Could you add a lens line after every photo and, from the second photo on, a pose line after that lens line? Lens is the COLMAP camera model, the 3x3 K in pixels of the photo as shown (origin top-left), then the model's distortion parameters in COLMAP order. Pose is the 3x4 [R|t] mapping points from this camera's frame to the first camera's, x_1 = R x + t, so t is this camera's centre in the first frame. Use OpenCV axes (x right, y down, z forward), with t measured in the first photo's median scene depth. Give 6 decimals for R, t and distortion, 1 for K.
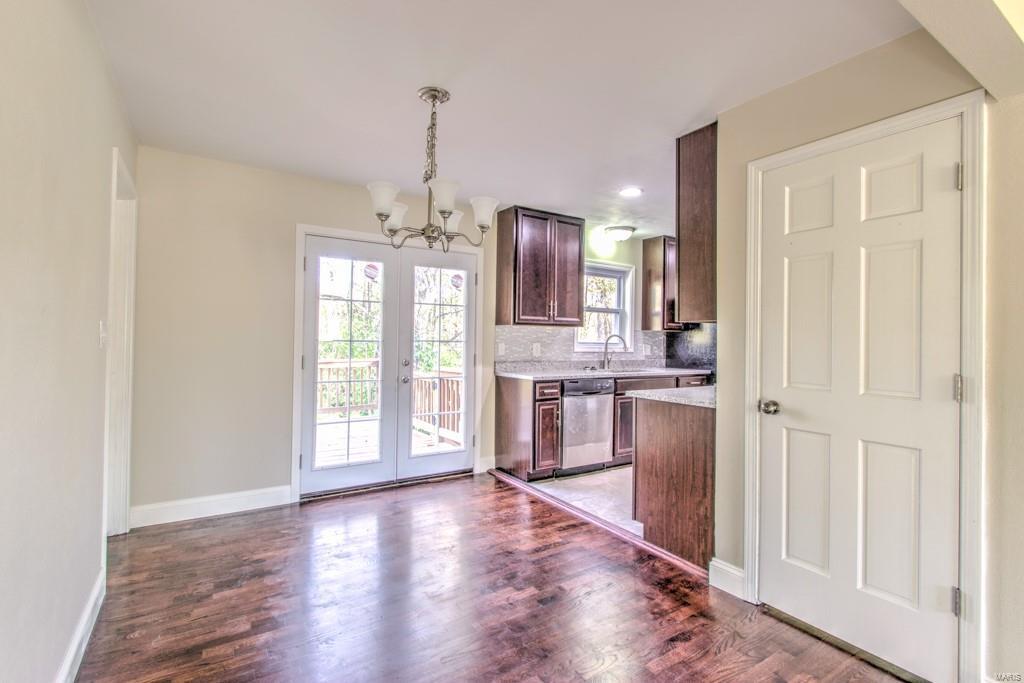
lens RADIAL K [[477.2, 0, 514.6], [0, 477.2, 334.9], [0, 0, 1]] dist [0.003358, -0.003666]
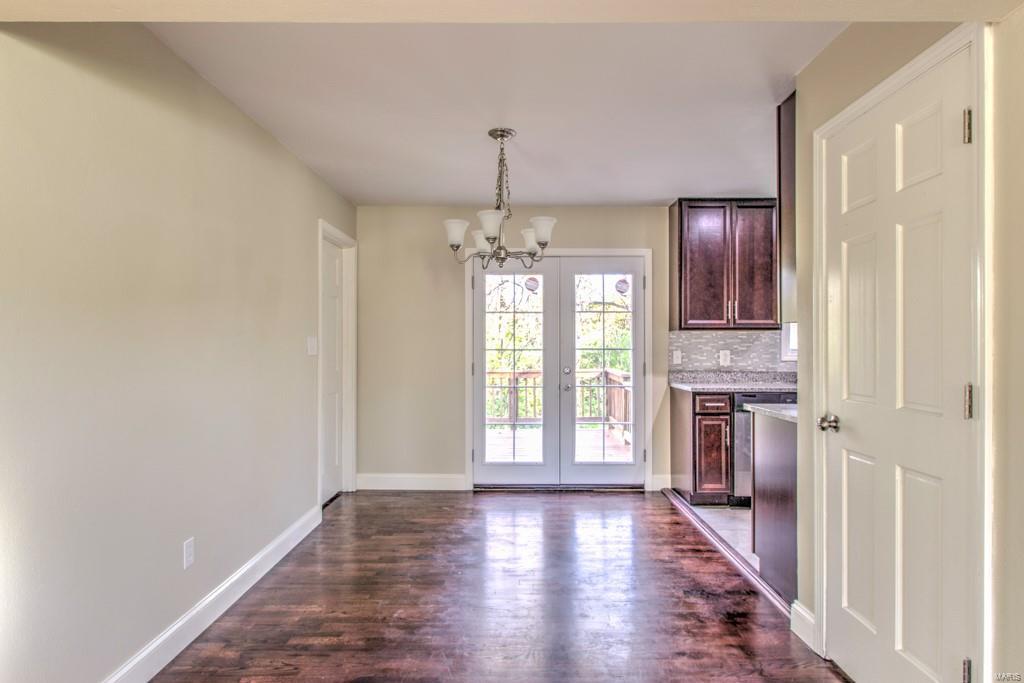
lens RADIAL K [[562.0, 0, 512.2], [0, 562.0, 346.3], [0, 0, 1]] dist [-0.013257, -0.001334]
pose [[0.833405, -0.014277, -0.552478, 0.338682], [0.016698, 0.999860, -0.000649, 0.004826], [0.552411, -0.008684, 0.833527, -0.063928]]
